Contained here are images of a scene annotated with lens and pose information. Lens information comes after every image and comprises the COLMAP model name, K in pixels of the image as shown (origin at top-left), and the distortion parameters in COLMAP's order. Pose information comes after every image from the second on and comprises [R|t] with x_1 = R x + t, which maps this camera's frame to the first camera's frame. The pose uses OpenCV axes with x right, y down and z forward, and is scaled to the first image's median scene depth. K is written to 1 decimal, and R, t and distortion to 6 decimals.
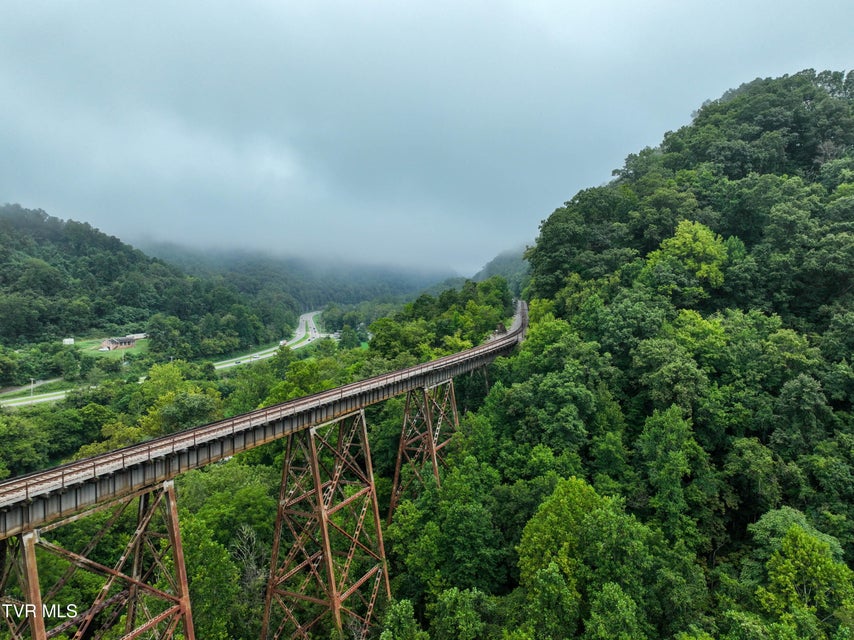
lens RADIAL K [[600.8, 0, 429.0], [0, 600.8, 317.2], [0, 0, 1]] dist [-0.003962, 0.022207]
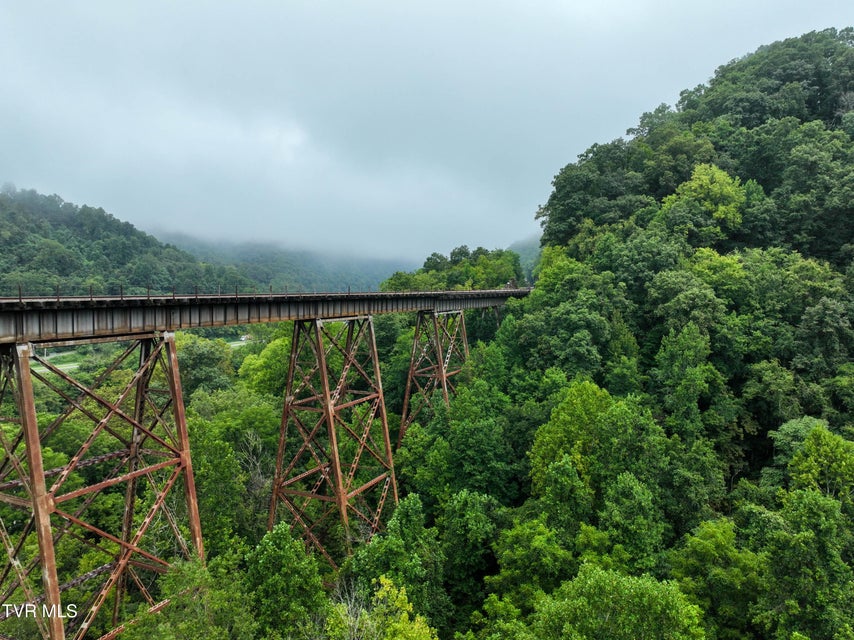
lens RADIAL K [[600.8, 0, 429.0], [0, 600.8, 317.2], [0, 0, 1]] dist [-0.003962, 0.022207]
pose [[0.999803, 0.002719, -0.019639, 0.002776], [-0.002722, 0.999996, -0.000120, 0.120512], [0.019638, 0.000174, 0.999807, 0.017825]]
